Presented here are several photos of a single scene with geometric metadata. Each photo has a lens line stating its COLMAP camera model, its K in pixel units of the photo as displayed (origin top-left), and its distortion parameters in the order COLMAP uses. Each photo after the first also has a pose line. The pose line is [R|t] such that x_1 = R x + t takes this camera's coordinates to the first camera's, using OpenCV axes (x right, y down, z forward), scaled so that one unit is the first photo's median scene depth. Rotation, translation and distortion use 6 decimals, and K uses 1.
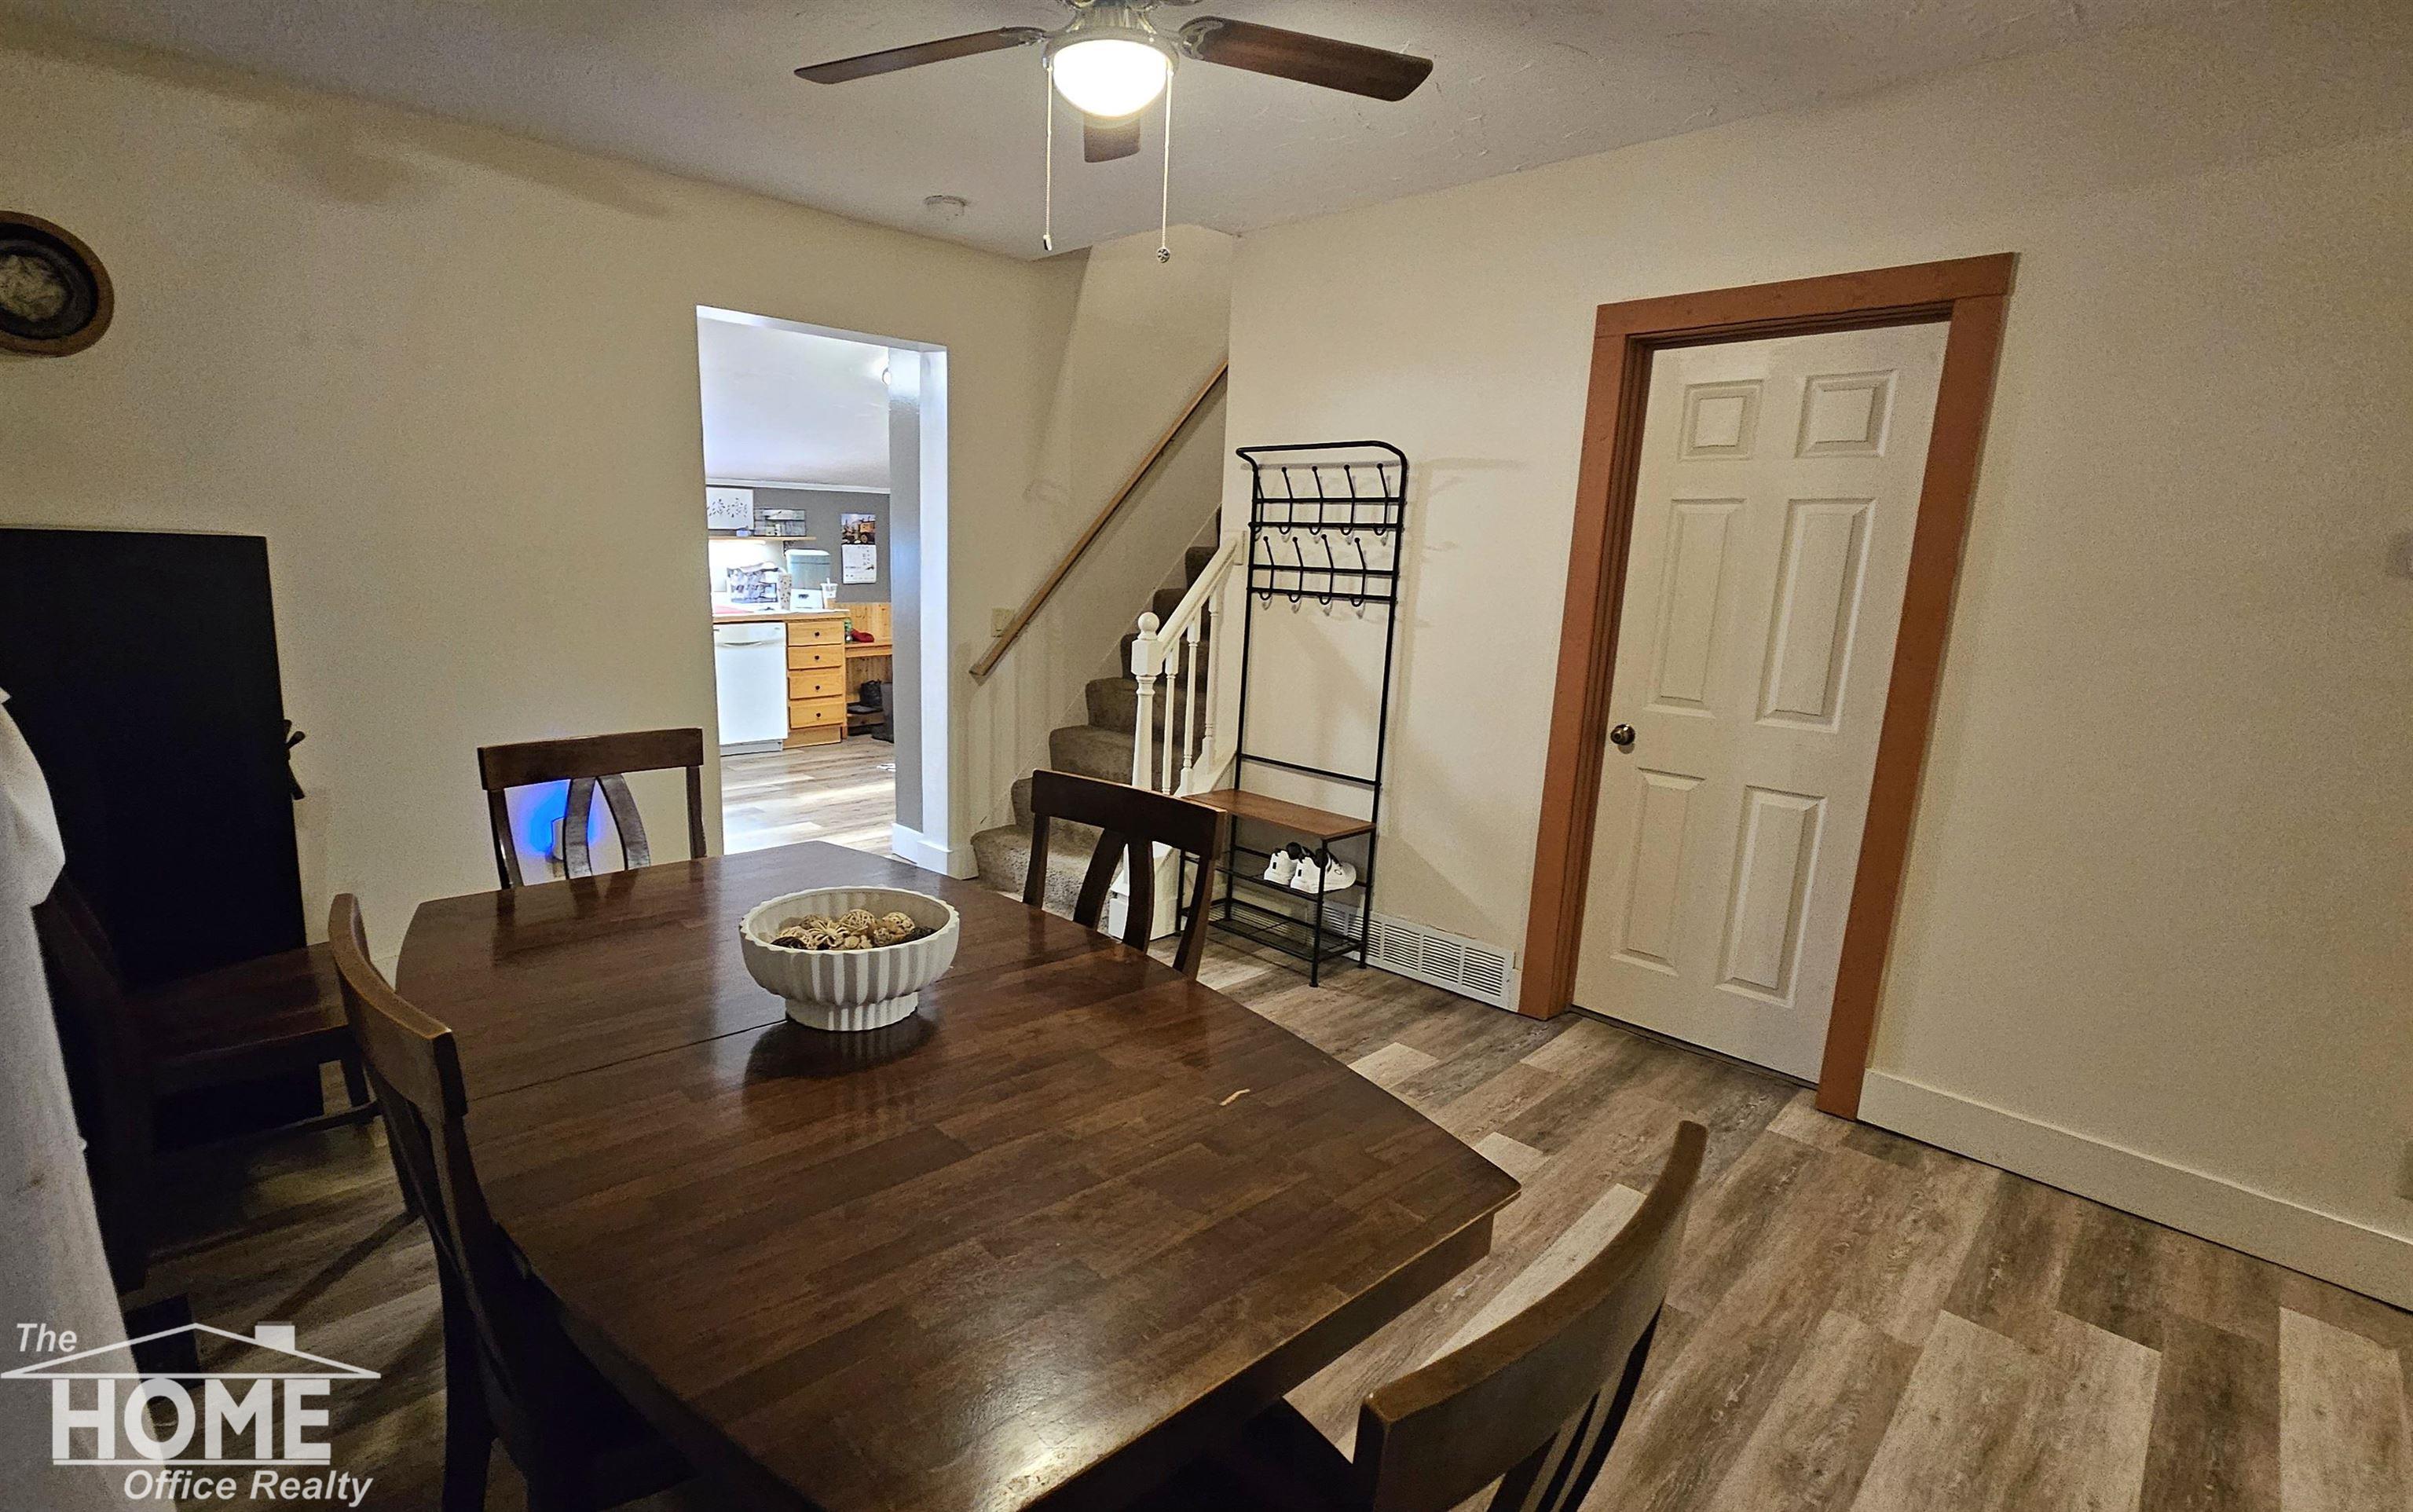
lens RADIAL K [[1106.6, 0, 1071.8], [0, 1106.6, 765.0], [0, 0, 1]] dist [0.001143, -0.000014]
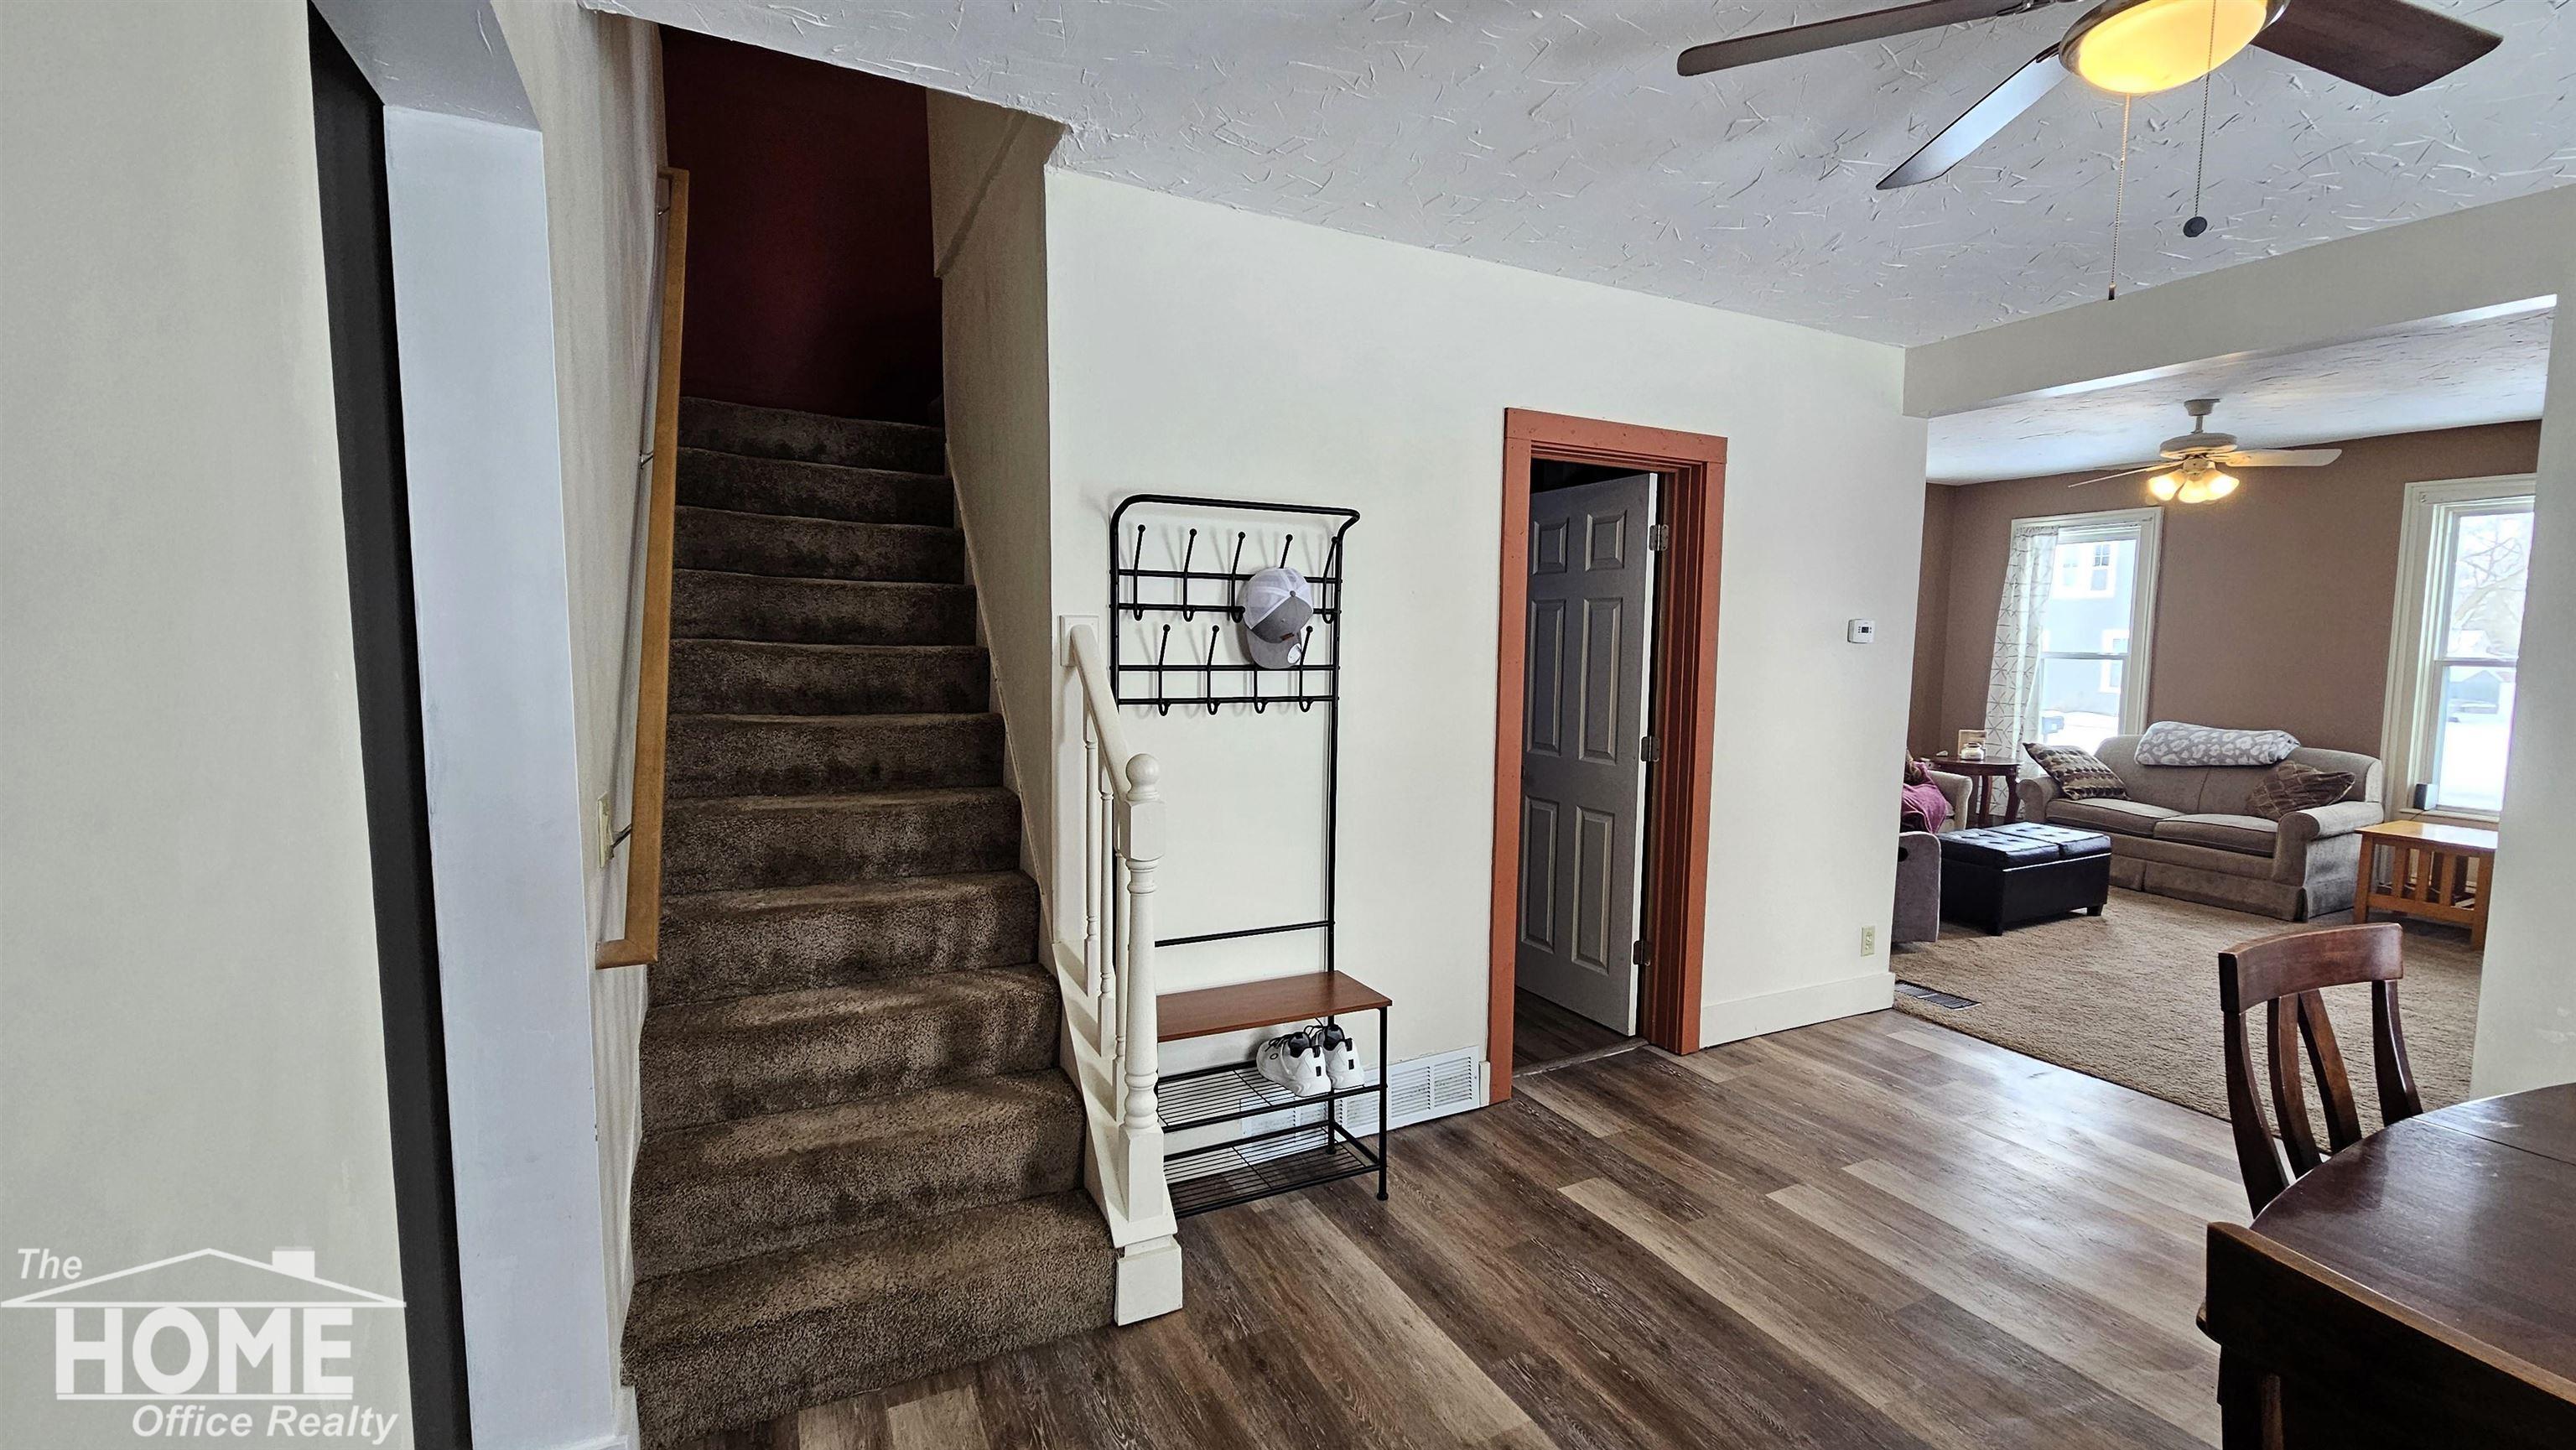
lens RADIAL K [[1054.9, 0, 1288.0], [0, 1054.9, 725.0], [0, 0, 1]] dist [-0.002490, -0.000146]
pose [[0.274793, -0.097384, 0.956559, -0.480212], [0.197806, 0.979303, 0.042875, -0.170327], [-0.940936, 0.177431, 0.288369, 0.807391]]
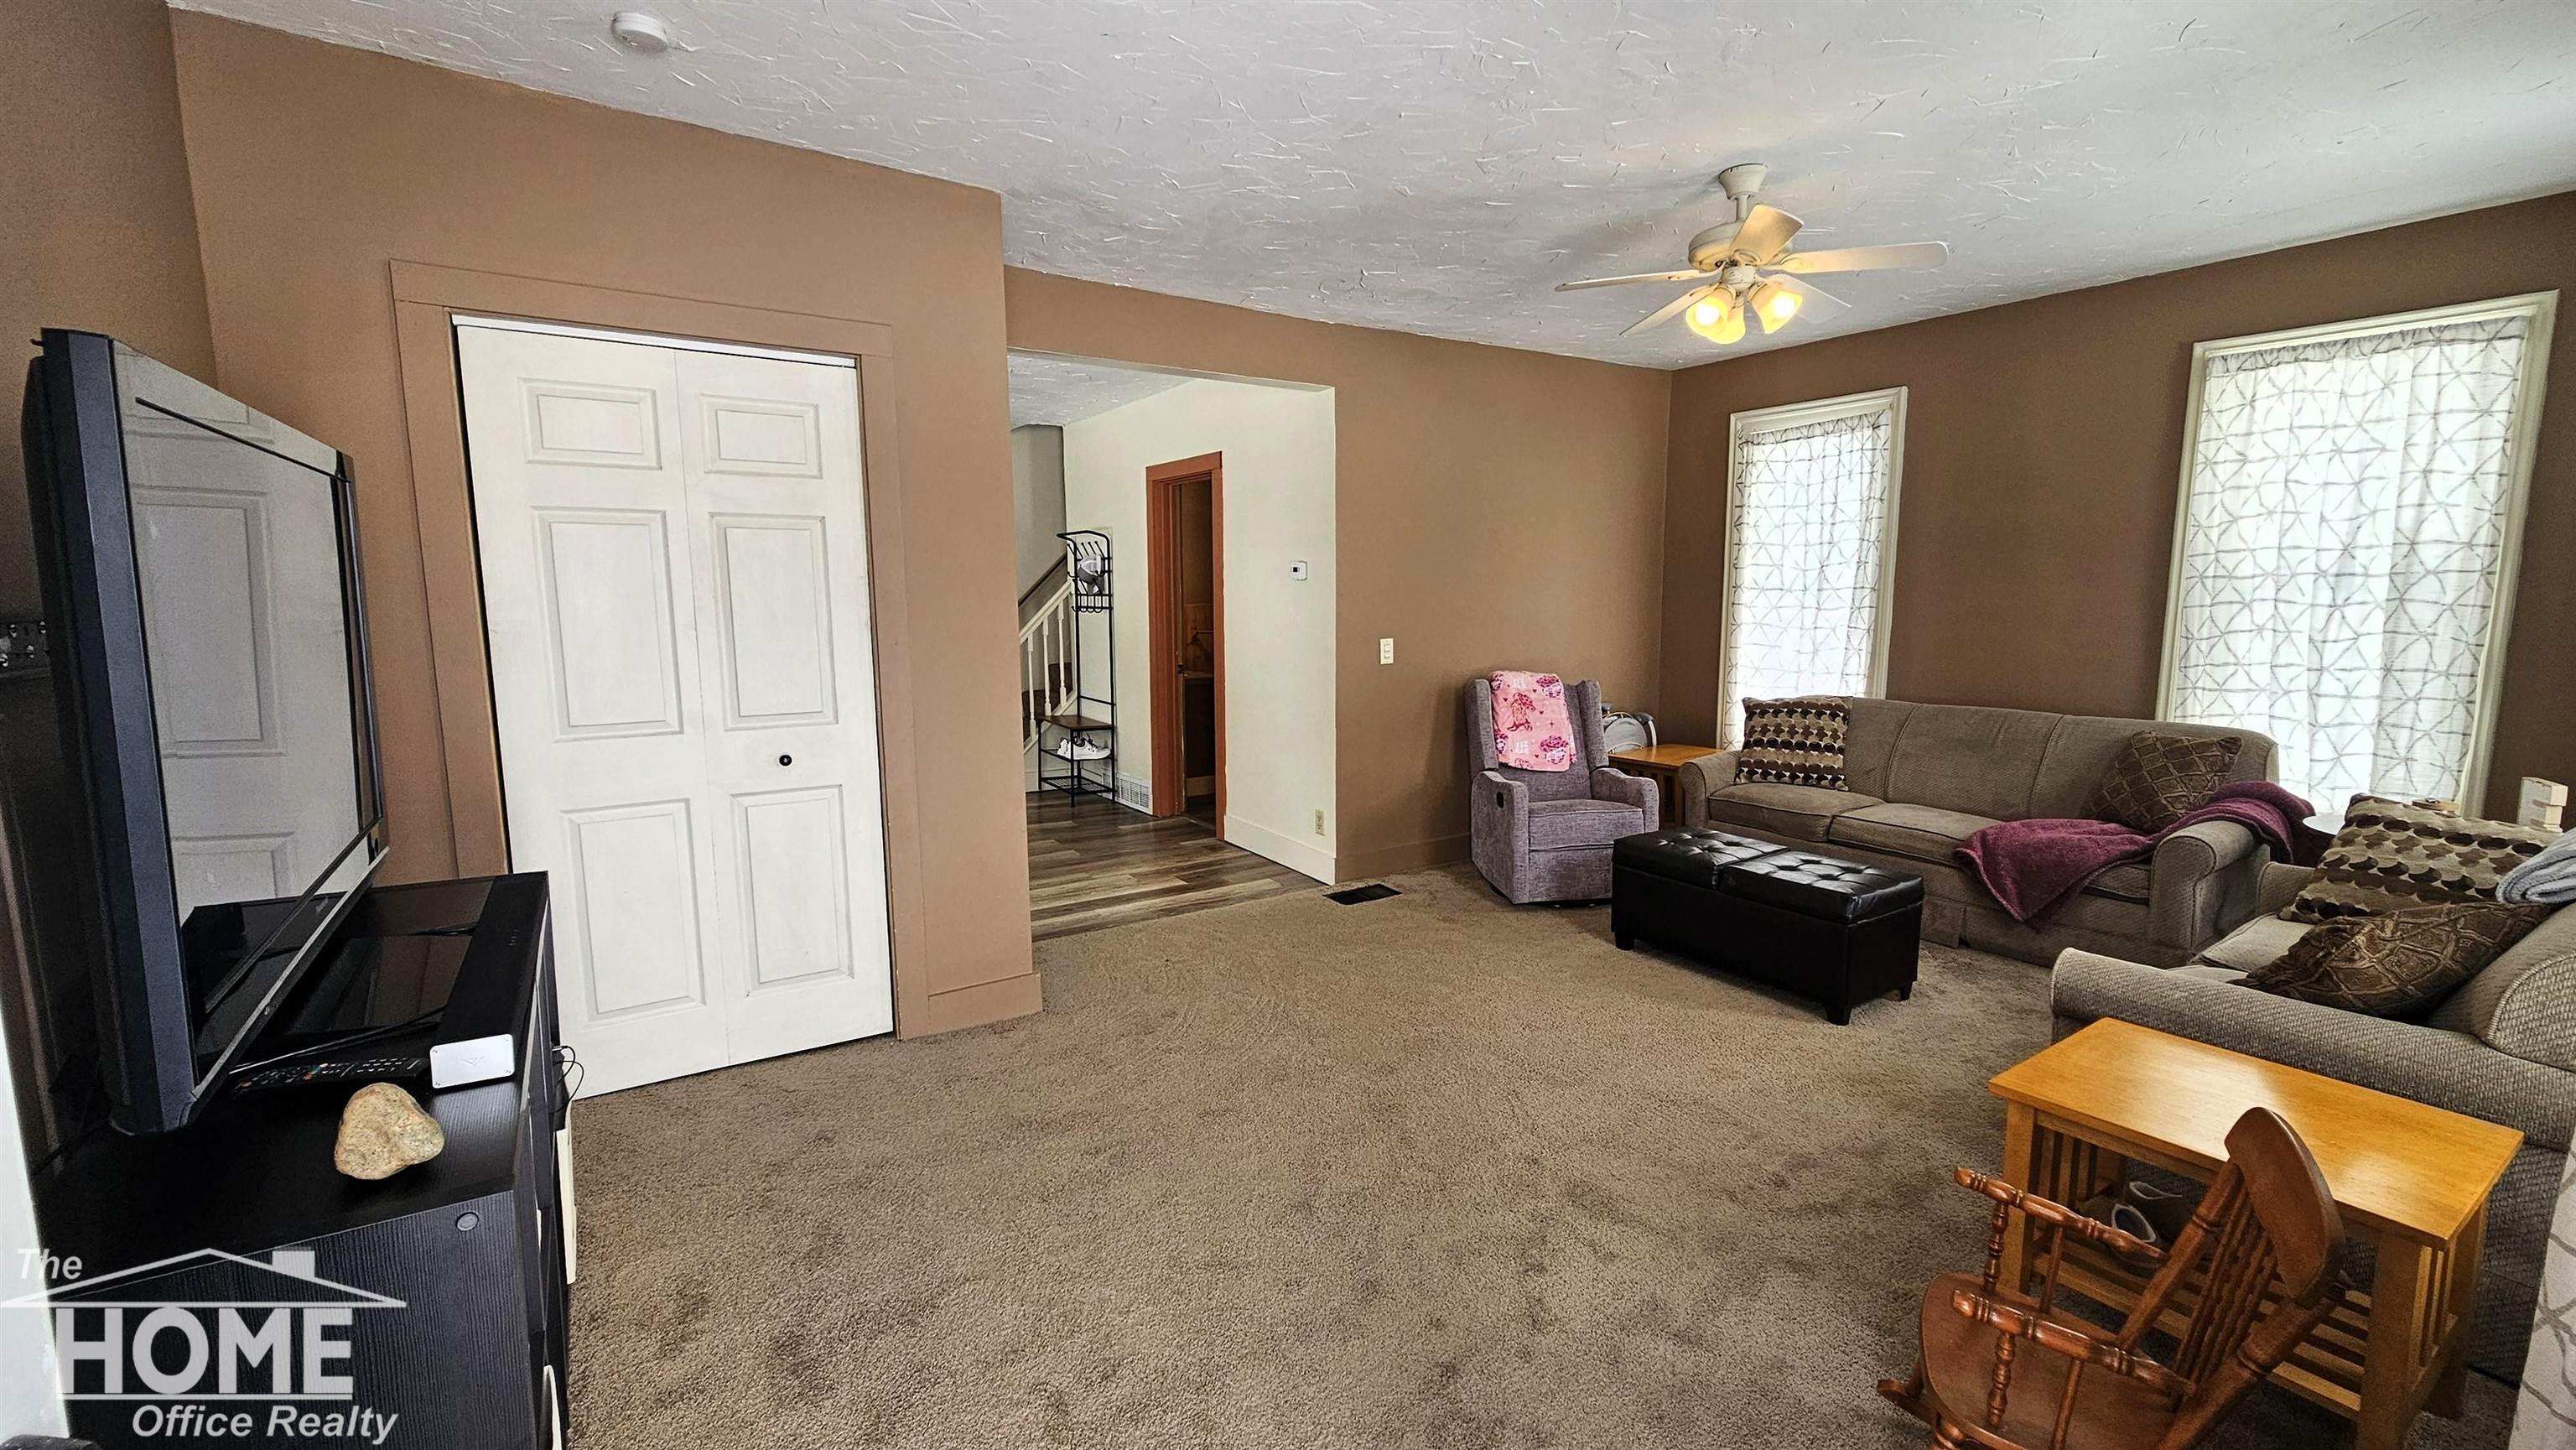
lens RADIAL K [[1054.9, 0, 1288.0], [0, 1054.9, 725.0], [0, 0, 1]] dist [-0.002490, -0.000146]
pose [[0.985822, -0.000071, -0.167792, 0.916430], [-0.013623, 0.996665, -0.080462, 0.204594], [0.167238, 0.081607, 0.982533, -0.771612]]
